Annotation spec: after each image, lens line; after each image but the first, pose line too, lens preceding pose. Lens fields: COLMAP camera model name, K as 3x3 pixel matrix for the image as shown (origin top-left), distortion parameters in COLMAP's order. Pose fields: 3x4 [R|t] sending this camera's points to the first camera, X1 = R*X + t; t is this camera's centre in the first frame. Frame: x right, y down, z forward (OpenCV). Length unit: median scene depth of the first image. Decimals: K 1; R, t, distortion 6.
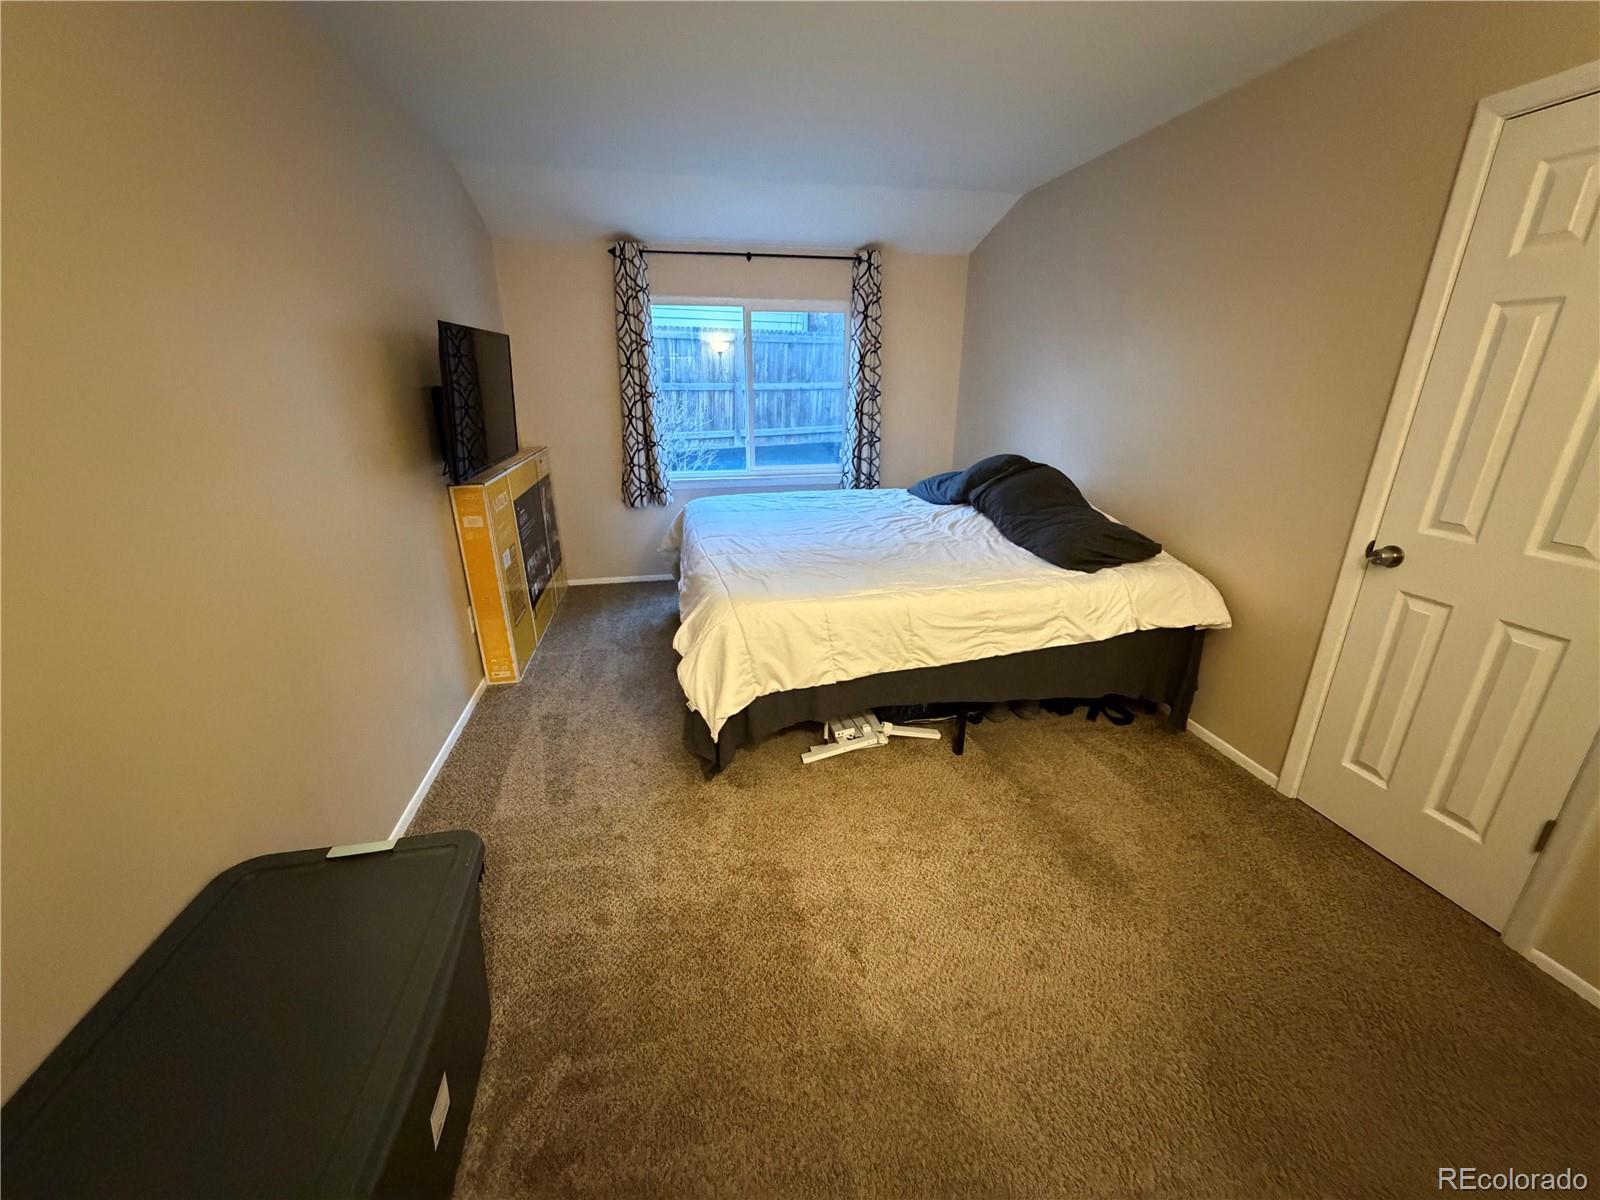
lens RADIAL K [[638.2, 0, 801.1], [0, 638.2, 600.2], [0, 0, 1]] dist [-0.002341, 0.000718]
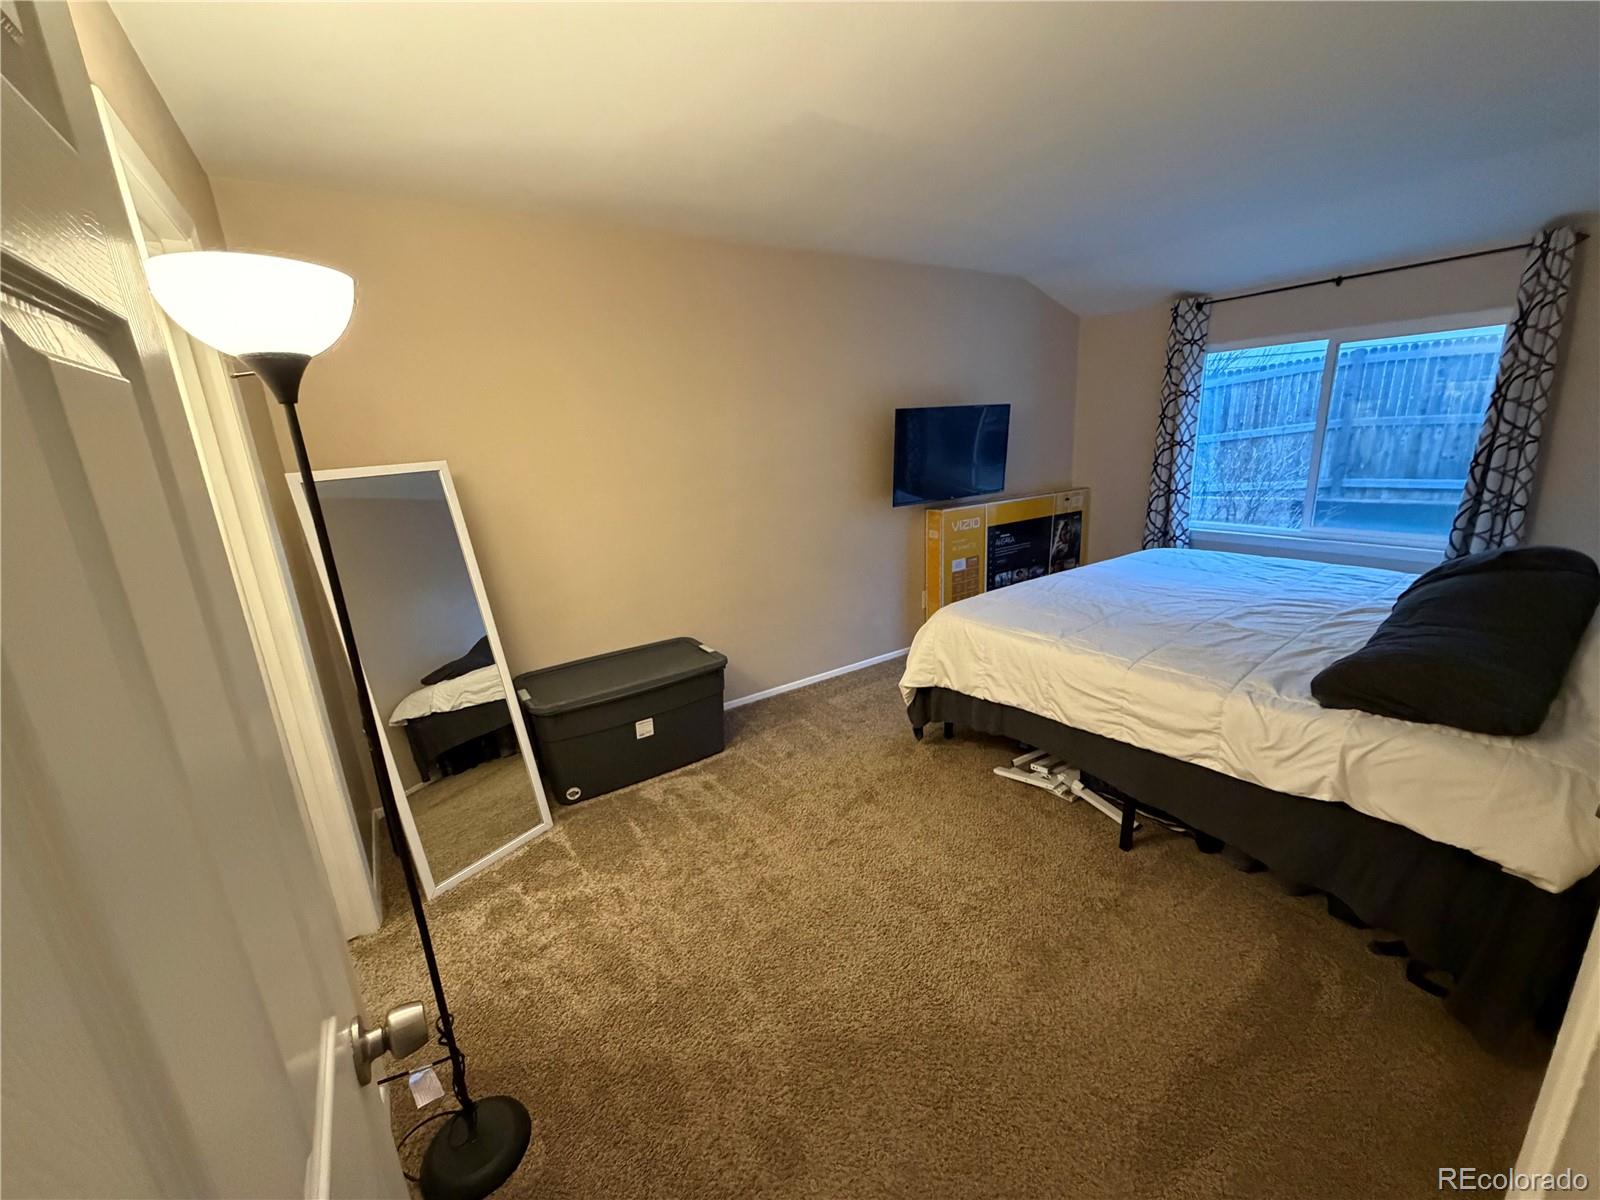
lens RADIAL K [[638.2, 0, 796.3], [0, 638.2, 600.6], [0, 0, 1]] dist [-0.002341, 0.000718]
pose [[0.369741, 0.219876, -0.902744, 0.804669], [-0.259594, 0.957350, 0.126853, -0.088361], [0.892134, 0.187444, 0.411050, 0.149600]]
